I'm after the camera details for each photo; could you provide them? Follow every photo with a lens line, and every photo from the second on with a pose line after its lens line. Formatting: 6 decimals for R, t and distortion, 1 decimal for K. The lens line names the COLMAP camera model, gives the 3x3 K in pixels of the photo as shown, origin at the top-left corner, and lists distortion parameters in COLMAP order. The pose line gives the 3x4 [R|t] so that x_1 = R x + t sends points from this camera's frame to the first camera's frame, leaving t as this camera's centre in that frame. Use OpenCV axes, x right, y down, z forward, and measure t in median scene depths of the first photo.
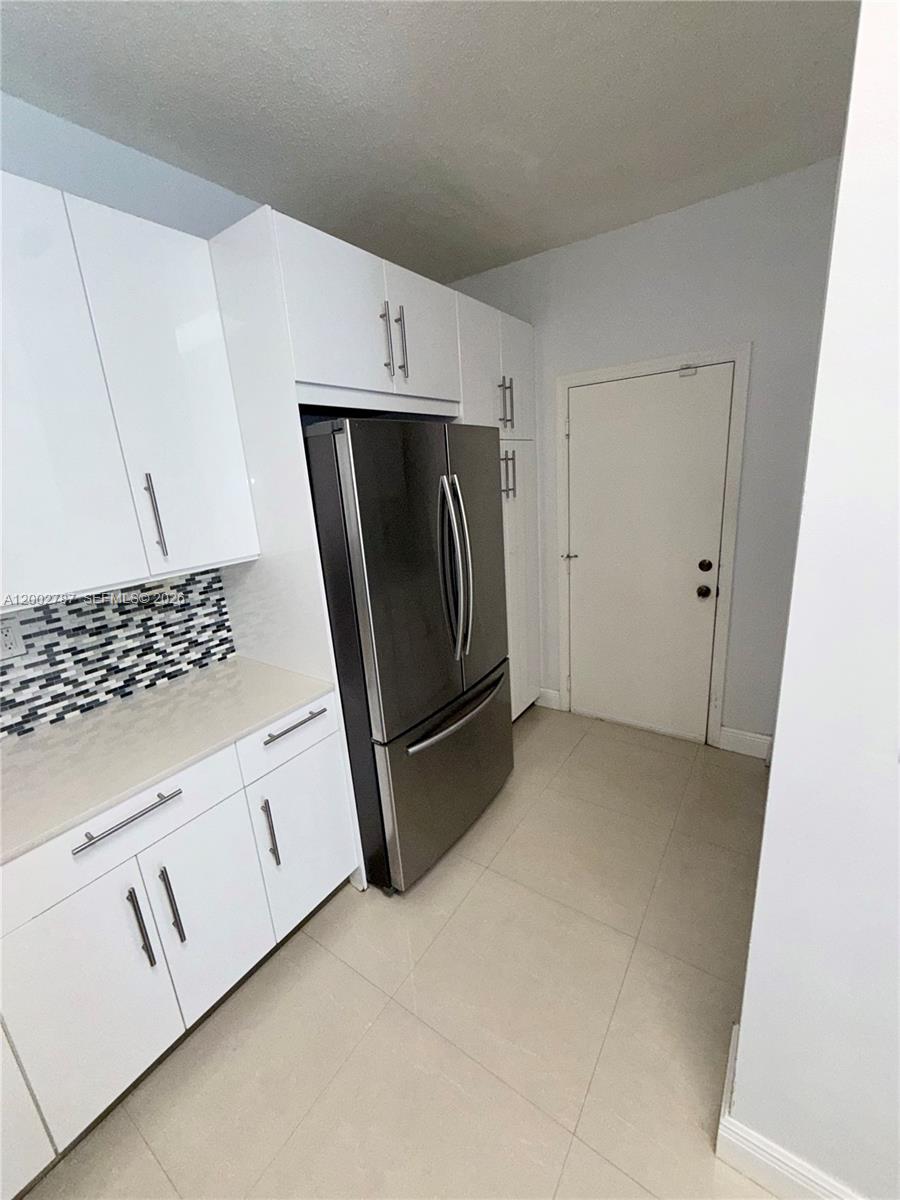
lens RADIAL K [[486.1, 0, 449.9], [0, 486.1, 601.4], [0, 0, 1]] dist [-0.003178, -0.000073]
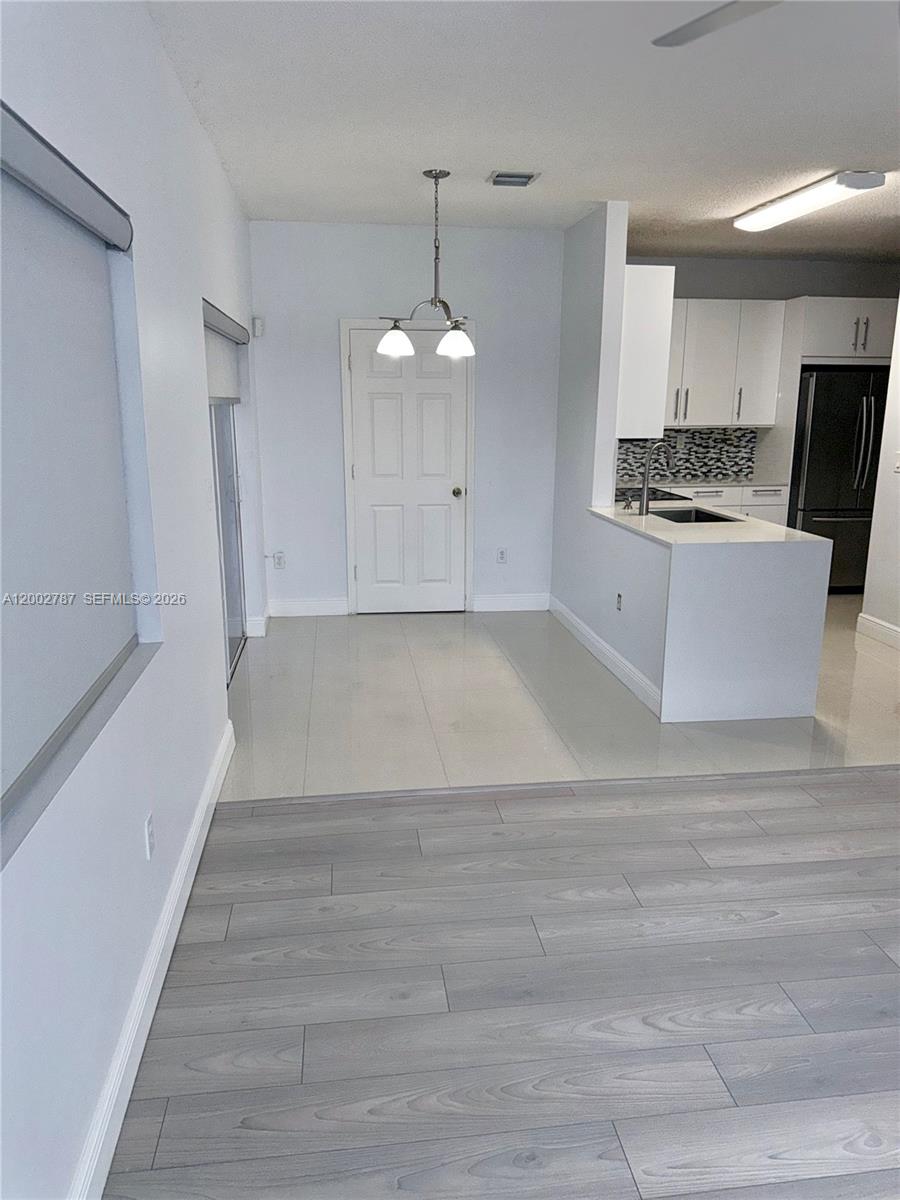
lens RADIAL K [[837.7, 0, 448.3], [0, 837.7, 598.9], [0, 0, 1]] dist [-0.003596, -0.018539]
pose [[0.671648, 0.234204, -0.702878, 1.535188], [-0.238759, 0.966528, 0.093904, 0.688334], [0.701344, 0.104748, 0.705085, -2.763477]]
